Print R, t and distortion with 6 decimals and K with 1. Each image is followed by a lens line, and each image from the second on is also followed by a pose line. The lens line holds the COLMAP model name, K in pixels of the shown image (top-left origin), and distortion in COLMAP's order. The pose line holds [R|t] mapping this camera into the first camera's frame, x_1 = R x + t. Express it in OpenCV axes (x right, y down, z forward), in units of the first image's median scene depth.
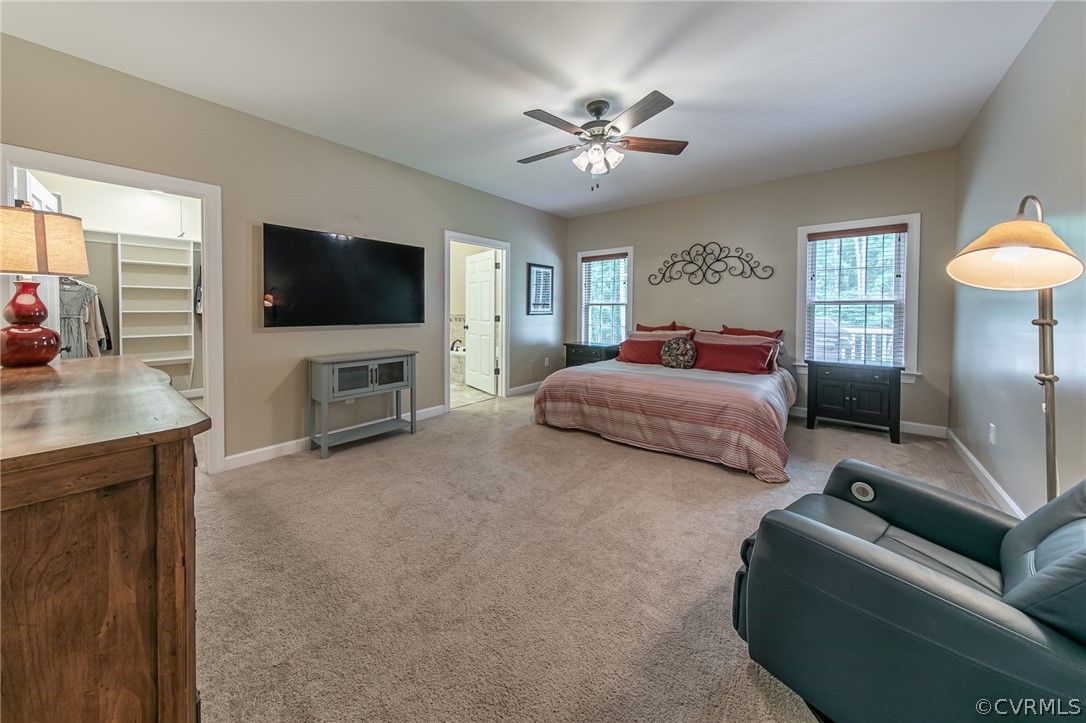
lens RADIAL K [[379.4, 0, 552.4], [0, 379.4, 308.7], [0, 0, 1]] dist [0.000123, -0.000040]
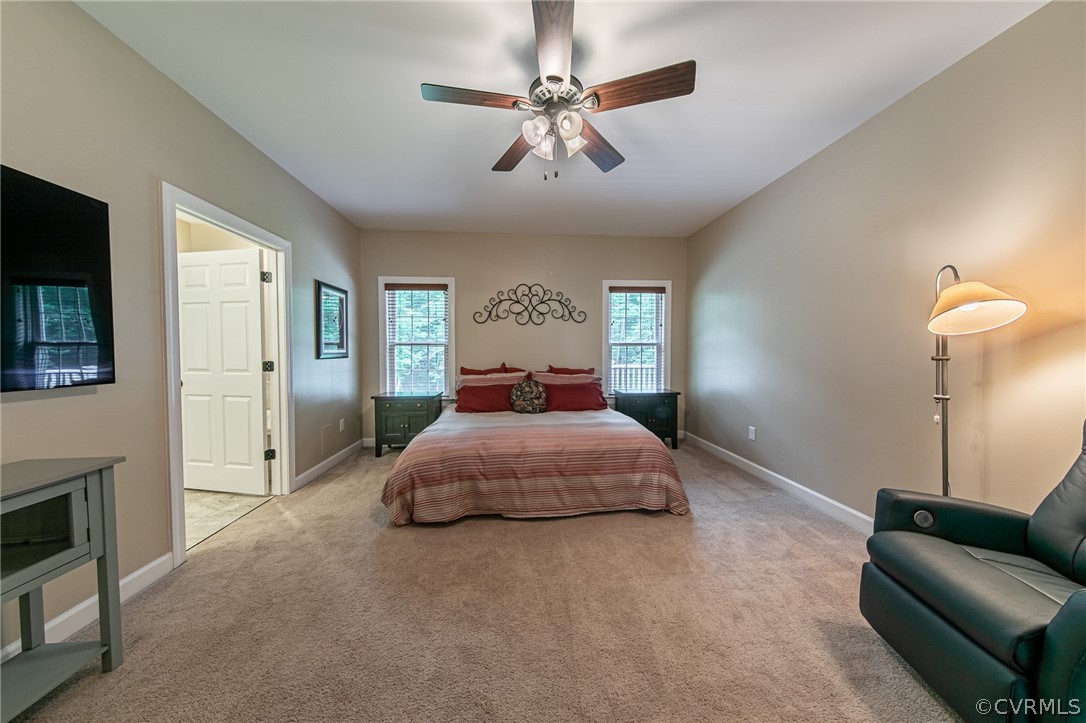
lens RADIAL K [[342.8, 0, 539.5], [0, 342.8, 357.7], [0, 0, 1]] dist [0.001556, -0.000109]
pose [[0.736136, -0.016714, 0.676628, -0.229258], [0.001195, 0.999726, 0.023395, 0.000774], [-0.676833, -0.016413, 0.735954, 0.369249]]
